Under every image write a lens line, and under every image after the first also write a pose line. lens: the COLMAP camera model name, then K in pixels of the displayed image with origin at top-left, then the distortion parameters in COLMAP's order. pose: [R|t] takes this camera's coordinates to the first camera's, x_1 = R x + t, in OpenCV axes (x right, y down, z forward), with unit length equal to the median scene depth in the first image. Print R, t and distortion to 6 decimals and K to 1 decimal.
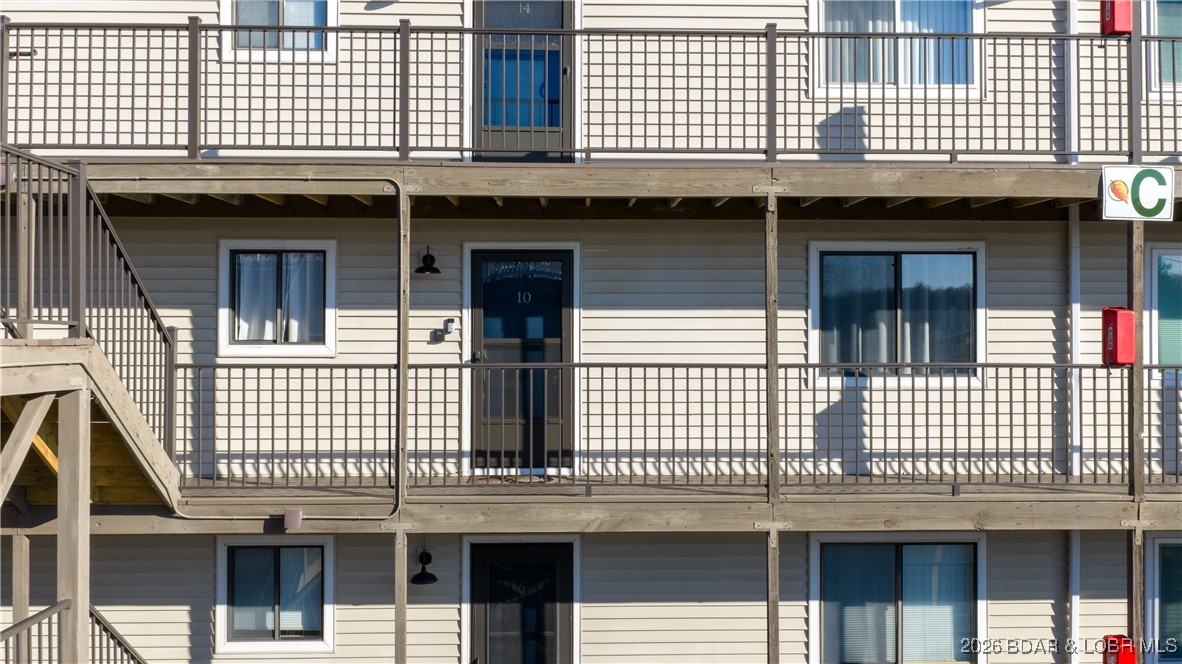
lens RADIAL K [[997.6, 0, 591.0], [0, 997.6, 332.0], [0, 0, 1]] dist [-0.006187, -0.003490]
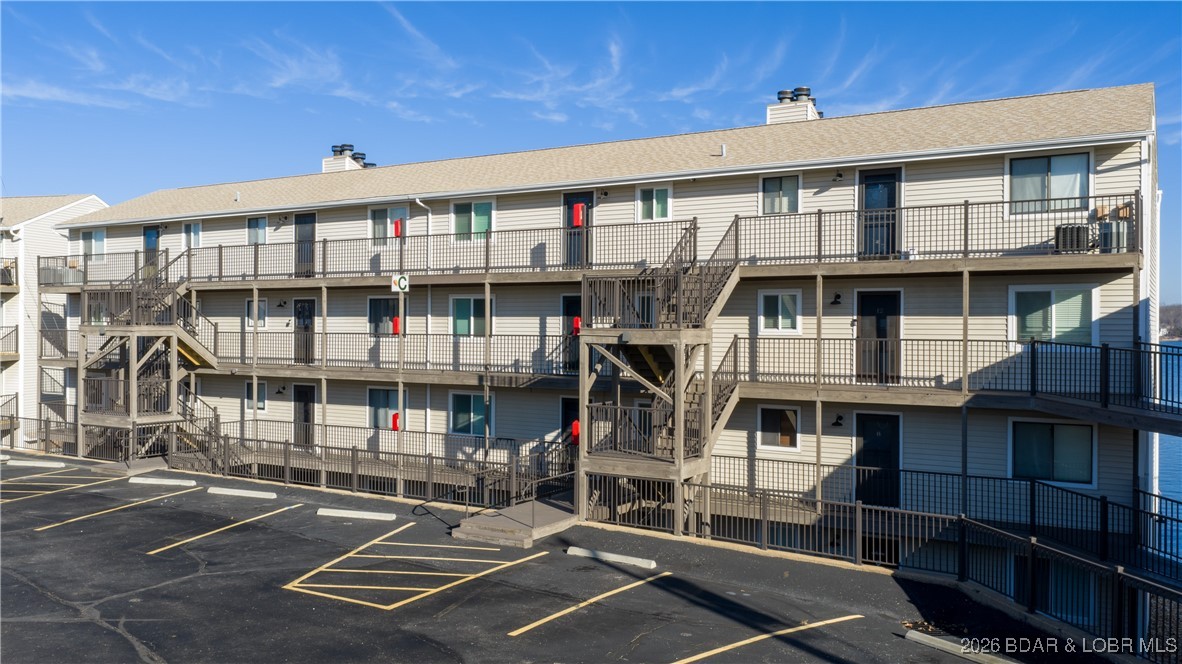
lens RADIAL K [[997.6, 0, 591.0], [0, 997.6, 332.0], [0, 0, 1]] dist [-0.006187, -0.003490]
pose [[0.834920, 0.005889, -0.550340, 2.658711], [-0.002533, 0.999973, 0.006858, 0.001944], [0.550365, -0.004332, 0.834913, -1.333594]]
